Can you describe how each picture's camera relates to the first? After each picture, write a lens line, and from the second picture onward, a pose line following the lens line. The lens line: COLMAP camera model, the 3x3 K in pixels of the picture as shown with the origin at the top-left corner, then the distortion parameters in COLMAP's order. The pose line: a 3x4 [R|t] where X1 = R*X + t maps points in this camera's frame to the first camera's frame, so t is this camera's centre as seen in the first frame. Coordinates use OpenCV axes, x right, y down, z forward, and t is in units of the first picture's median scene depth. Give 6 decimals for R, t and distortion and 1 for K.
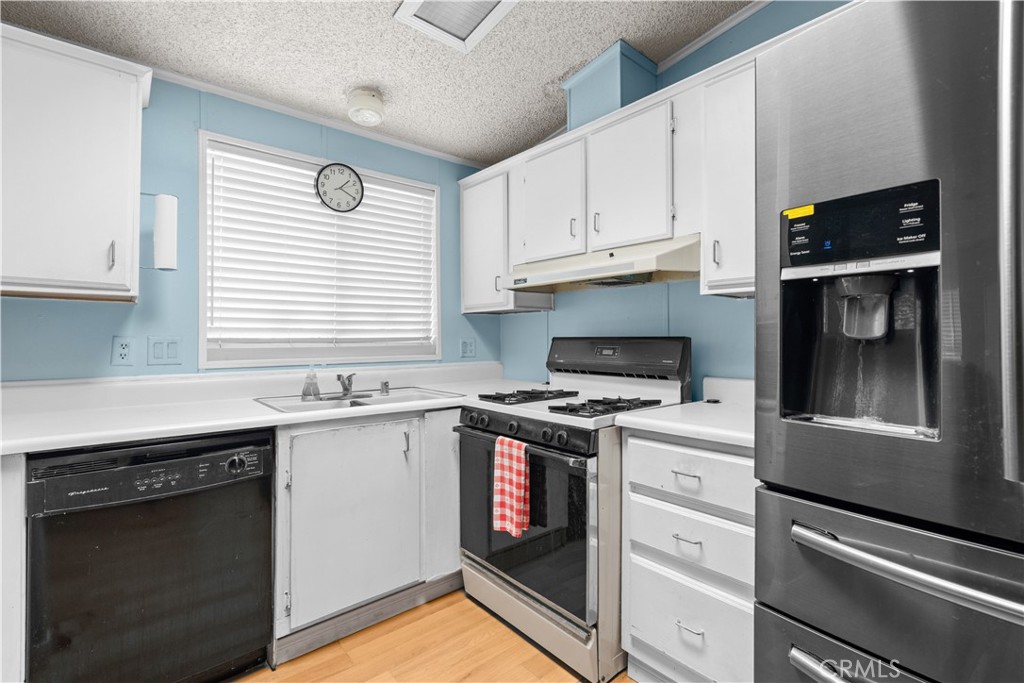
lens RADIAL K [[461.6, 0, 515.3], [0, 461.6, 332.0], [0, 0, 1]] dist [-0.007667, 0.002759]
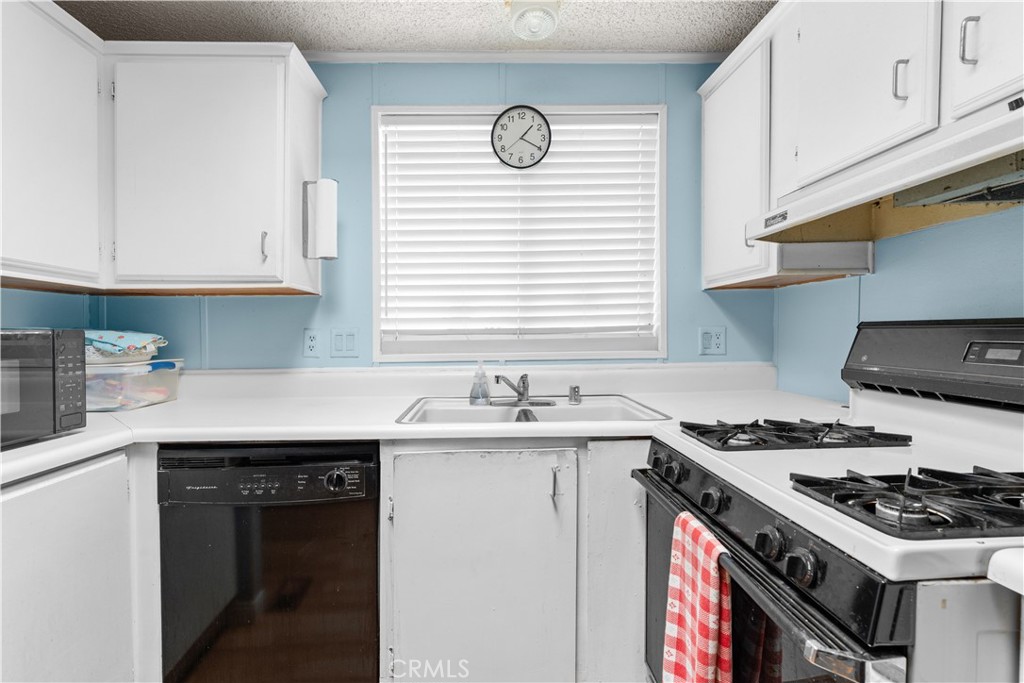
lens RADIAL K [[461.6, 0, 506.4], [0, 461.6, 347.7], [0, 0, 1]] dist [-0.007667, 0.002759]
pose [[0.779161, 0.014764, -0.626650, 0.115846], [0.019427, 0.998674, 0.047684, 0.009445], [0.626523, -0.049327, 0.777841, 0.411076]]
